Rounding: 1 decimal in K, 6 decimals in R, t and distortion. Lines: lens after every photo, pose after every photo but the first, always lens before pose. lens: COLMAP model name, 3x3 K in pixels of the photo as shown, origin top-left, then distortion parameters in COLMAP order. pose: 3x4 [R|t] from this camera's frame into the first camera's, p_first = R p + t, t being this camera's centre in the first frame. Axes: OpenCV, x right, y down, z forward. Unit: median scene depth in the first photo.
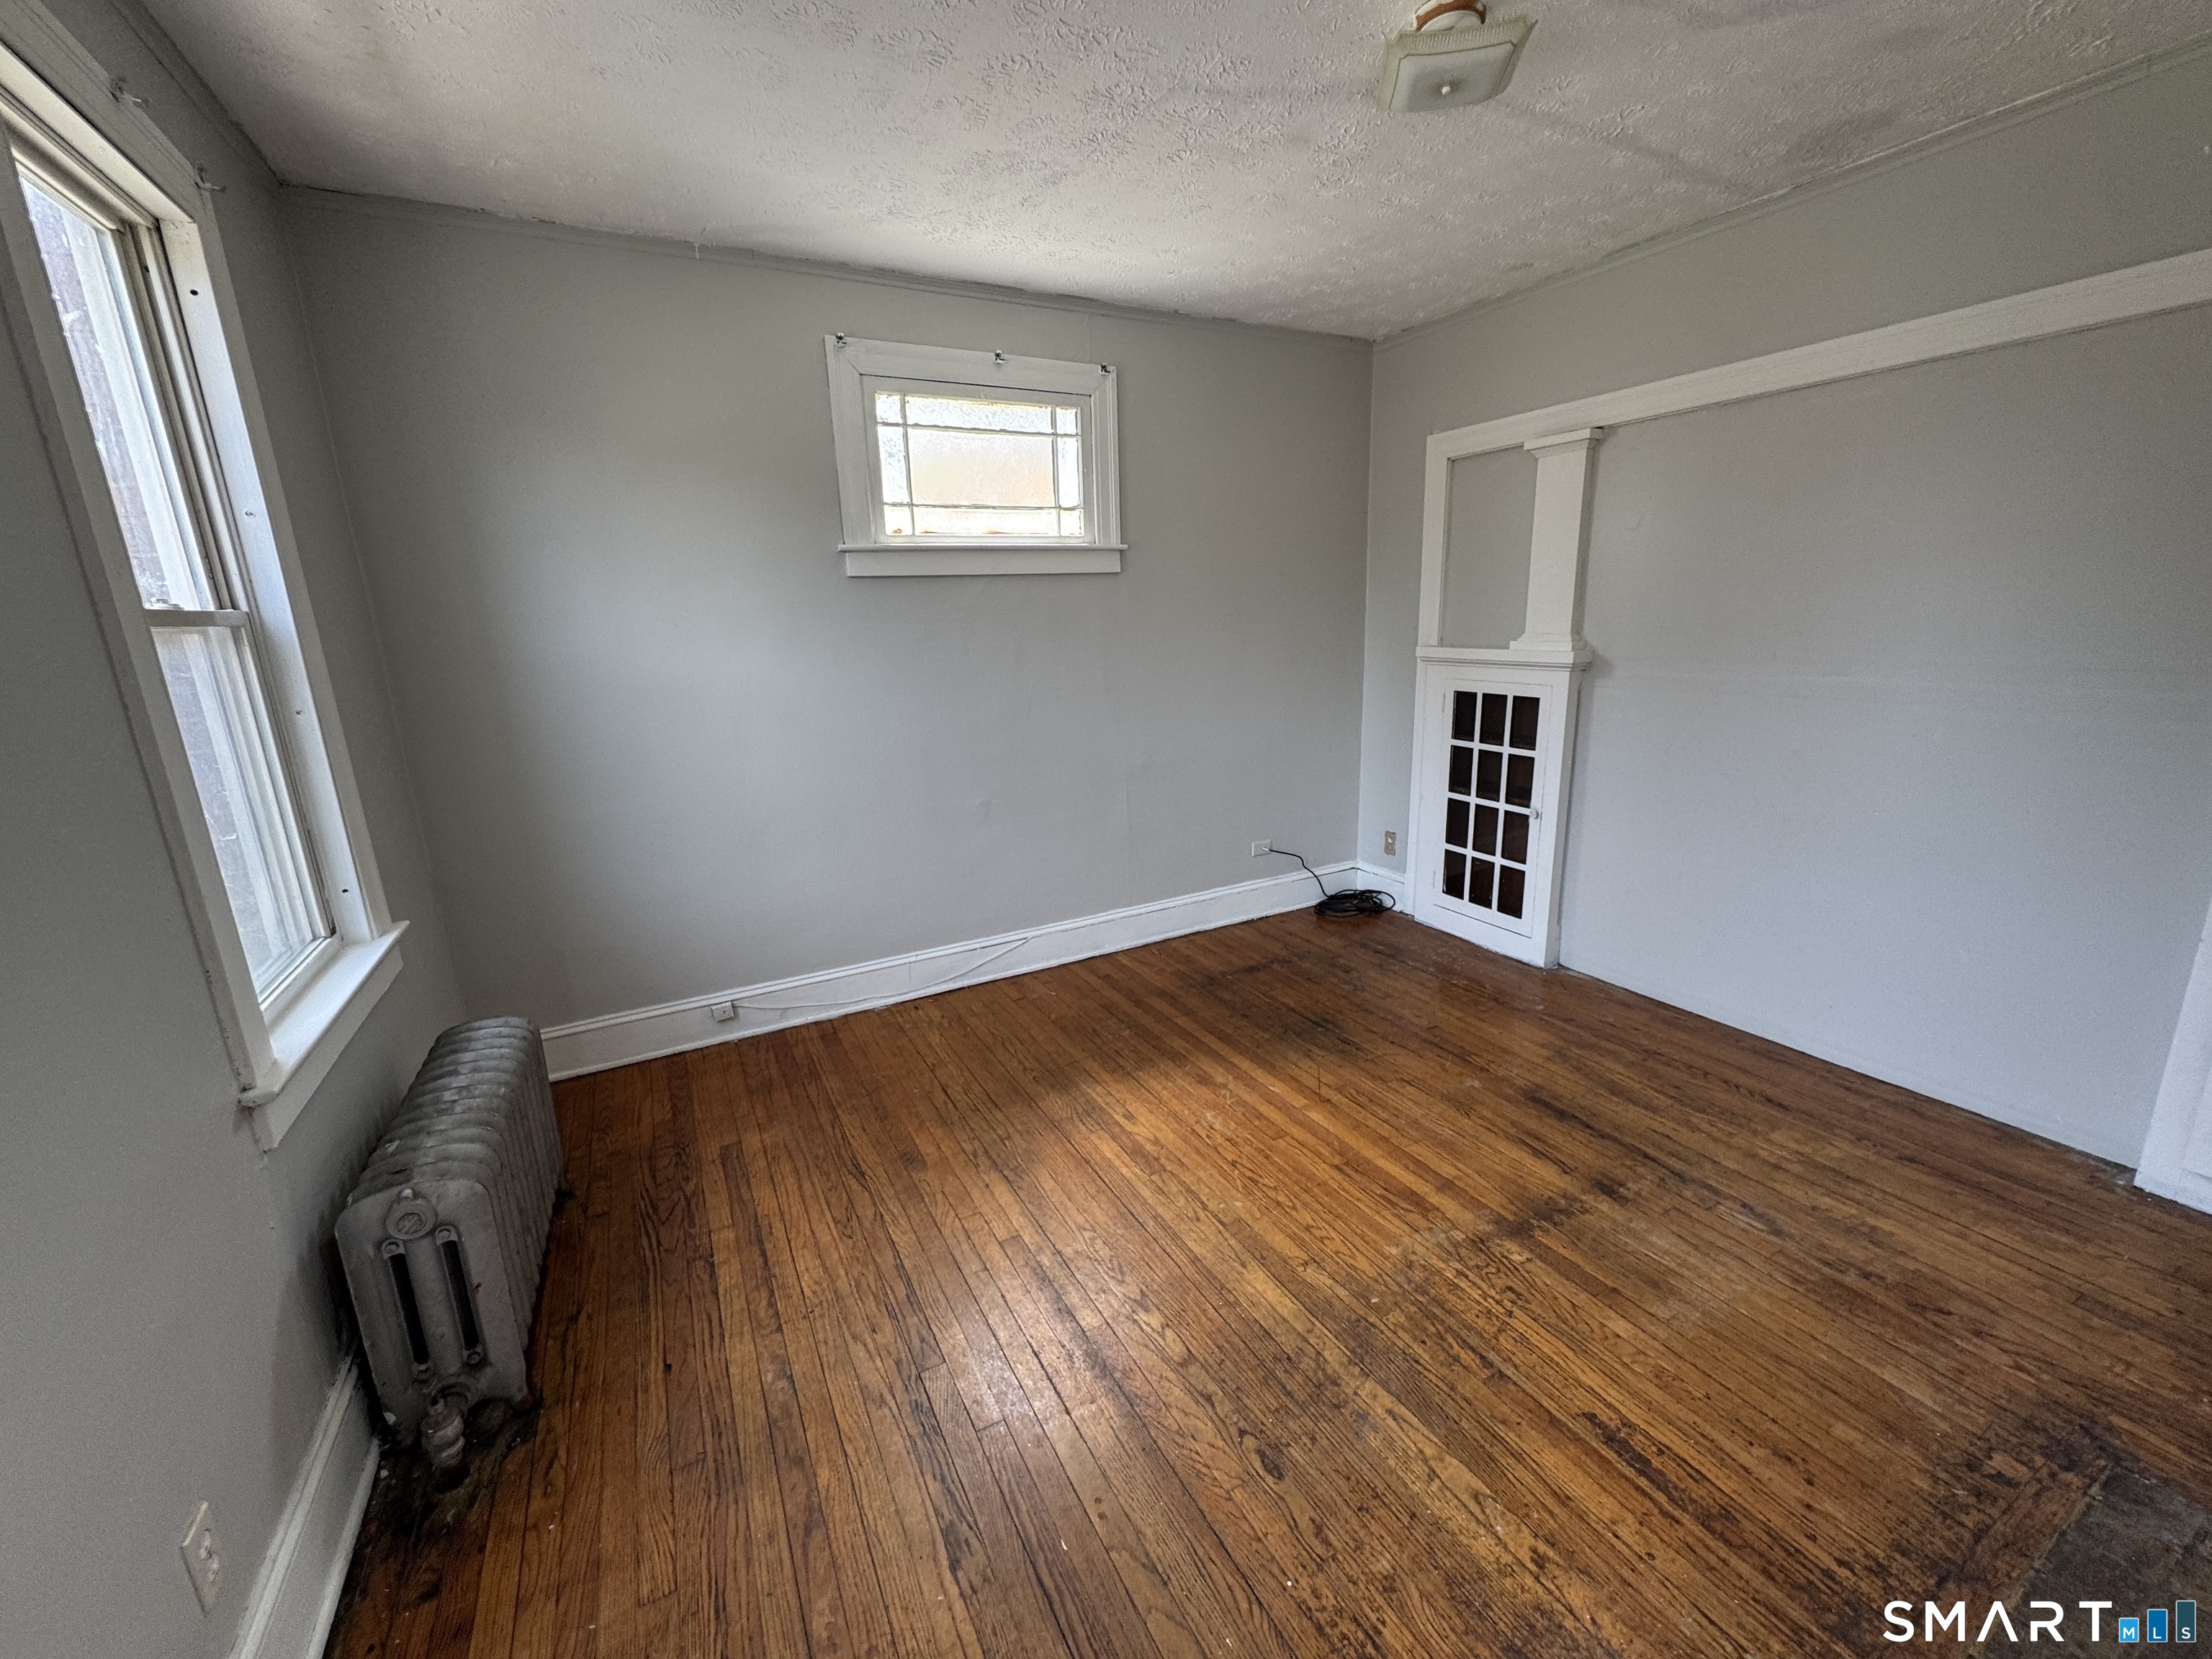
lens RADIAL K [[886.0, 0, 1106.3], [0, 886.0, 827.4], [0, 0, 1]] dist [0.001691, -0.000255]
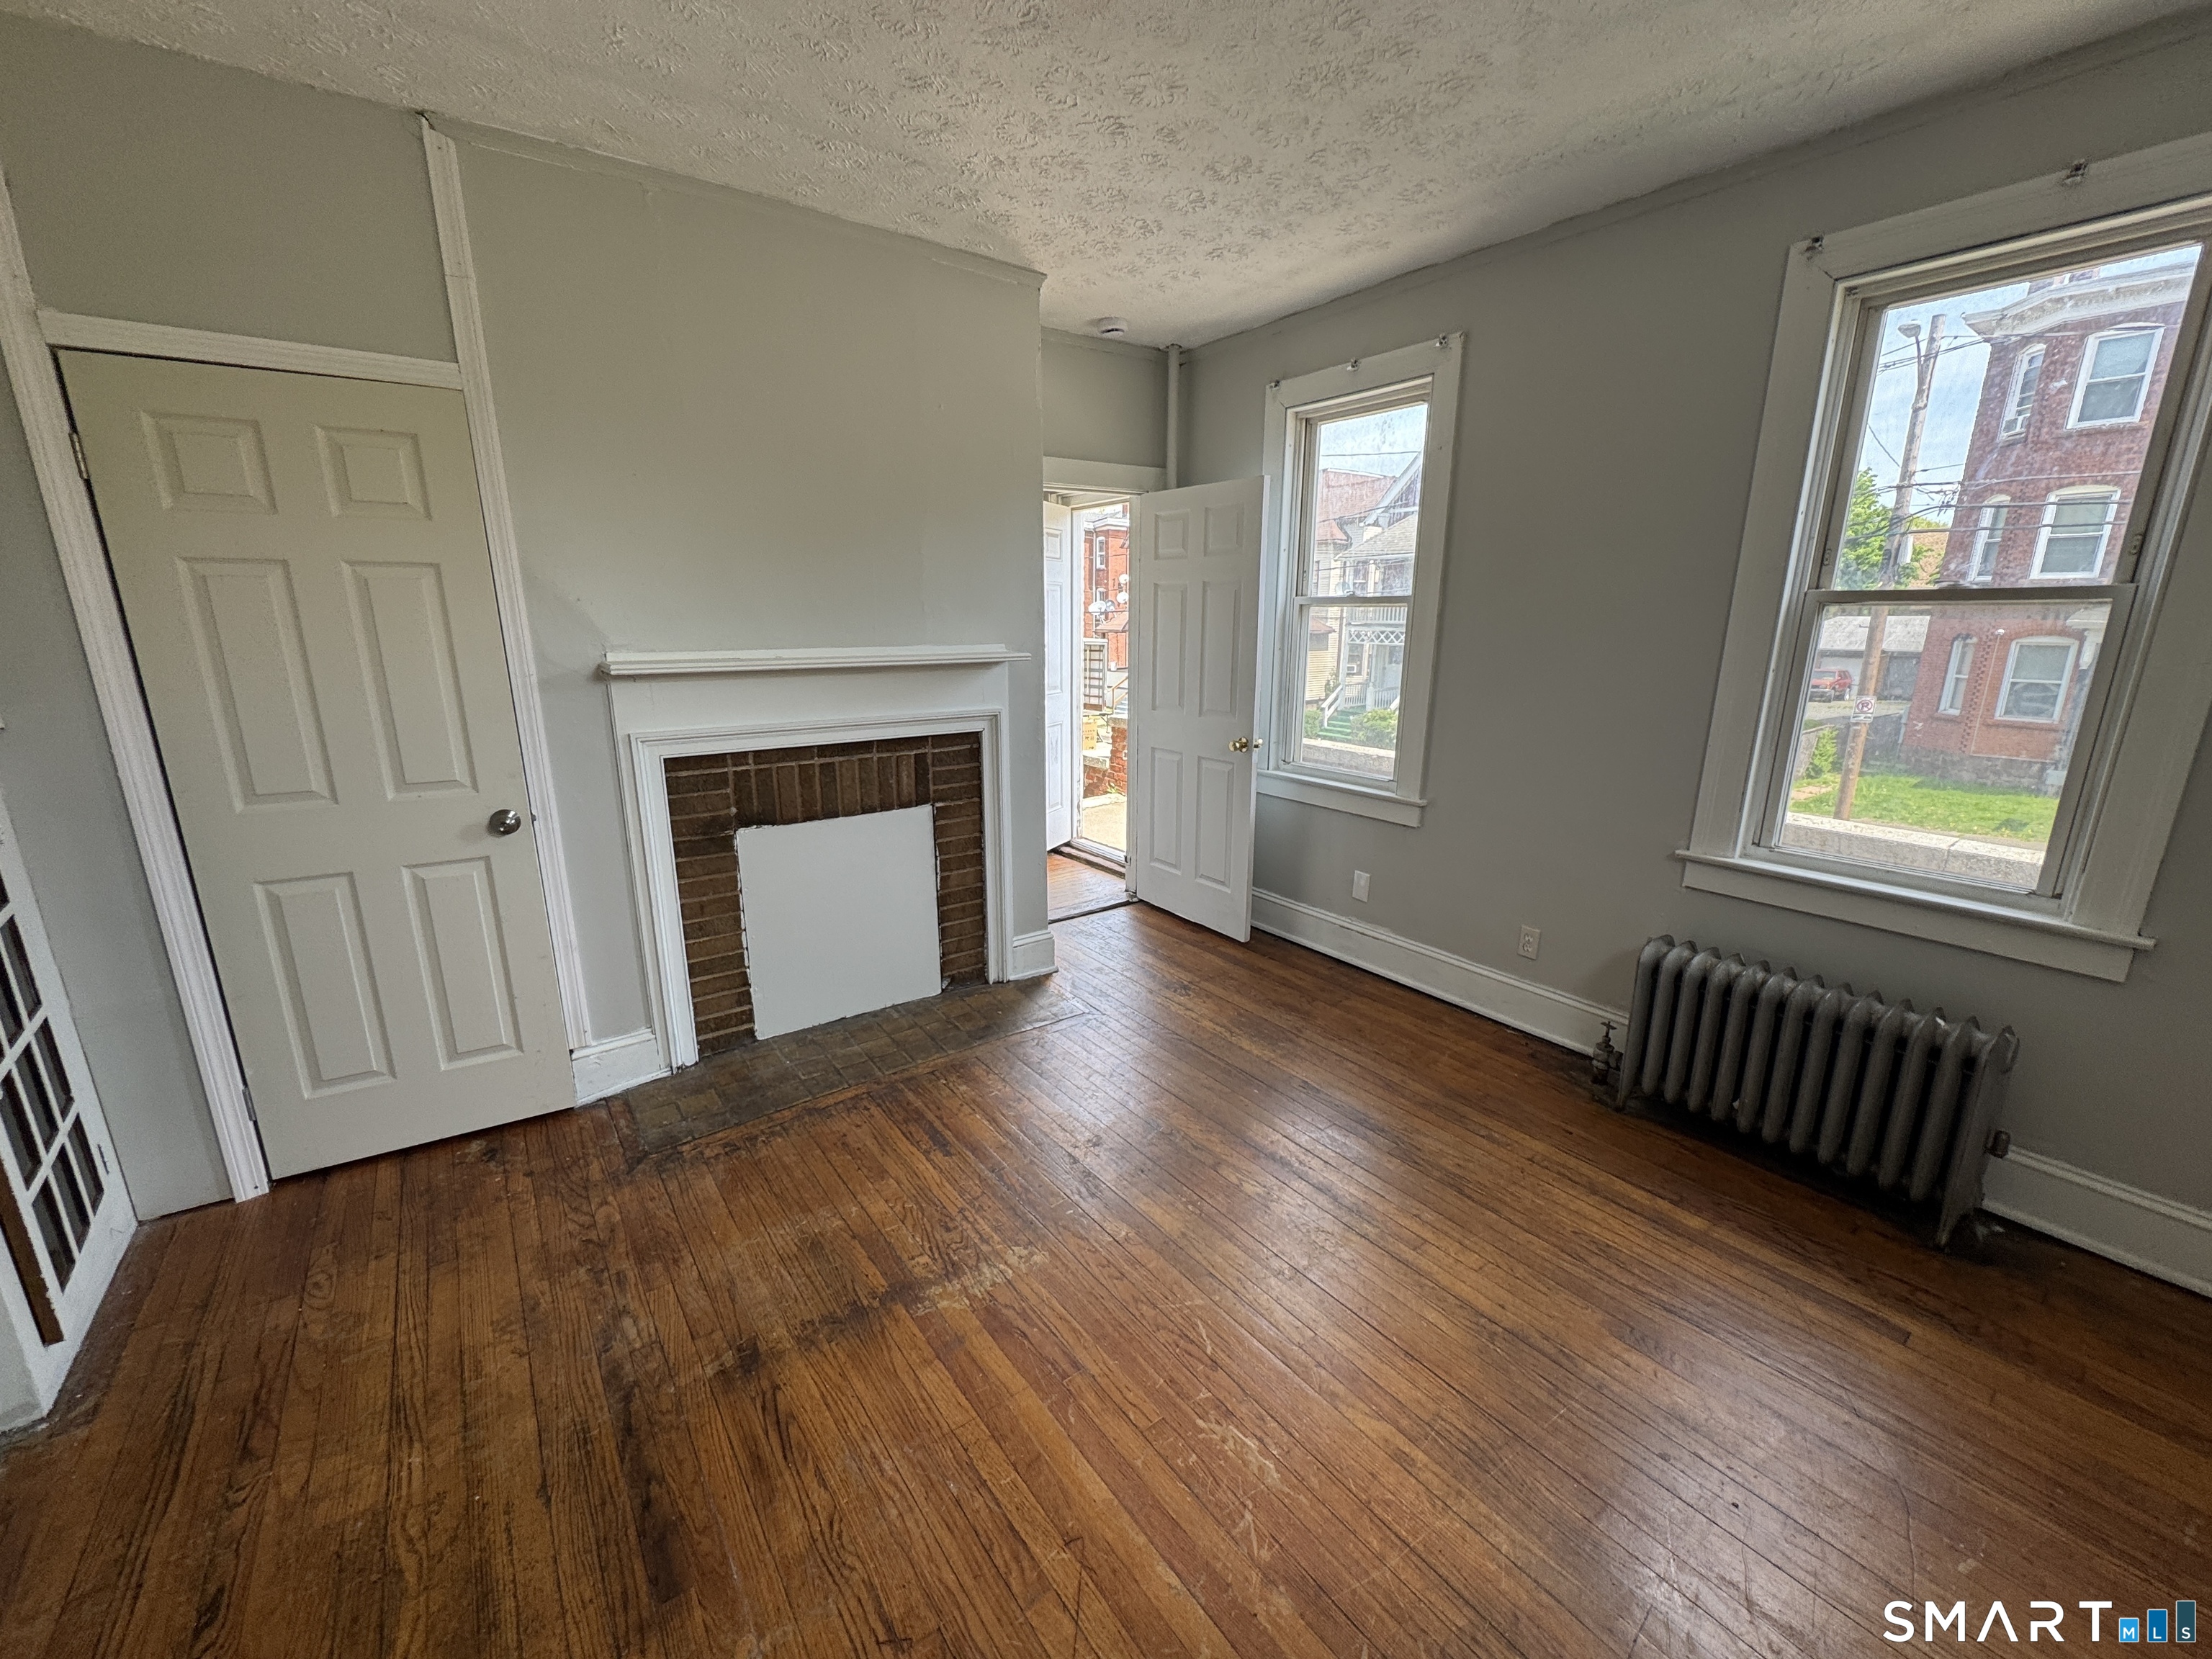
lens RADIAL K [[886.0, 0, 1101.7], [0, 886.0, 837.1], [0, 0, 1]] dist [0.001691, -0.000255]
pose [[-0.988469, 0.067587, -0.135505, 0.320785], [-0.004067, 0.882692, 0.469935, -0.372495], [0.151370, 0.465067, -0.872239, 1.490515]]
